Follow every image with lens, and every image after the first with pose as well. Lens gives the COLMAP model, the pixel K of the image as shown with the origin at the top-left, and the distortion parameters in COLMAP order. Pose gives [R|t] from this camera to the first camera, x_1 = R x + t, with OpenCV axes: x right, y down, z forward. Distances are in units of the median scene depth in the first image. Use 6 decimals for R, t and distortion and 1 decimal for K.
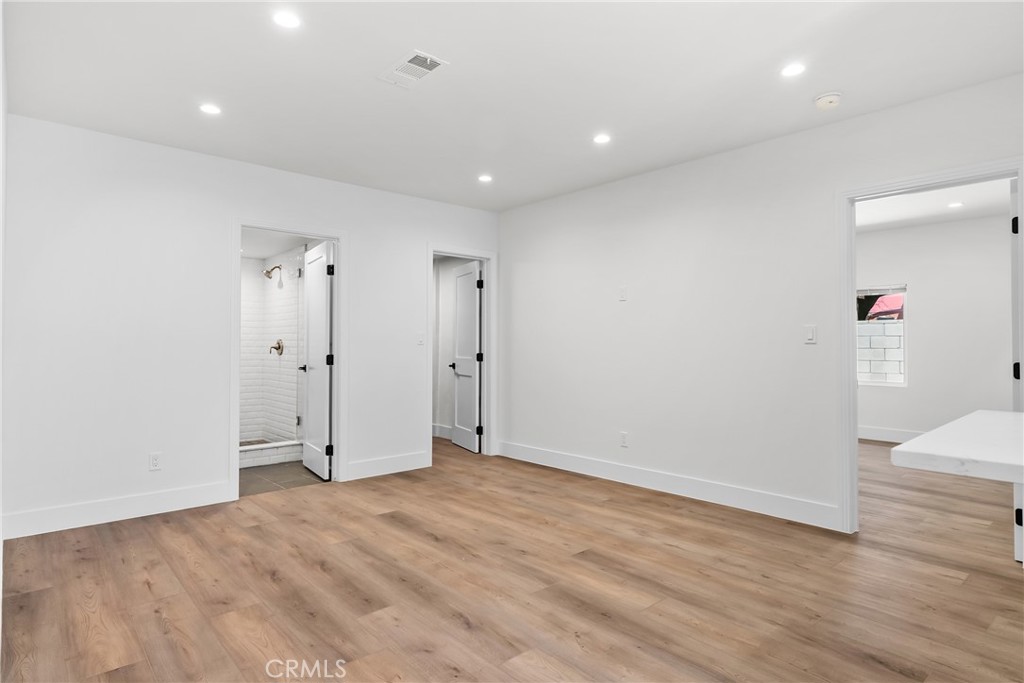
lens RADIAL K [[559.8, 0, 512.0], [0, 559.8, 341.5], [0, 0, 1]] dist [-0.000296, 0.000568]
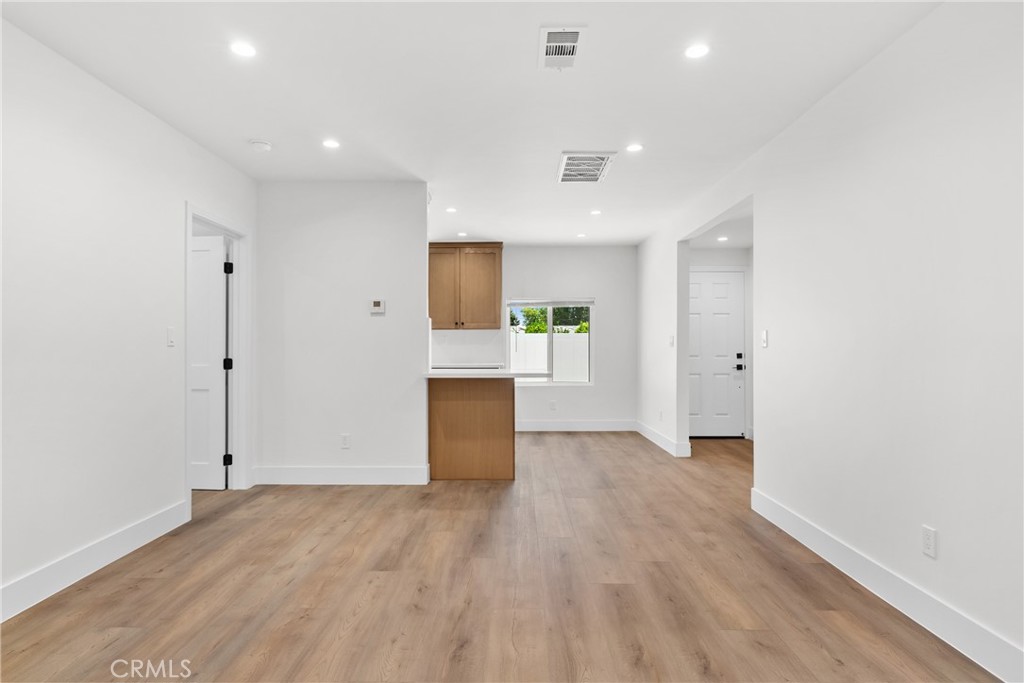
lens RADIAL K [[559.8, 0, 512.0], [0, 559.8, 341.5], [0, 0, 1]] dist [-0.000296, 0.000568]
pose [[-0.744093, 0.004758, 0.668059, -0.697315], [-0.004161, 0.999922, -0.011756, 0.007634], [-0.668063, -0.011527, -0.744015, 1.646384]]
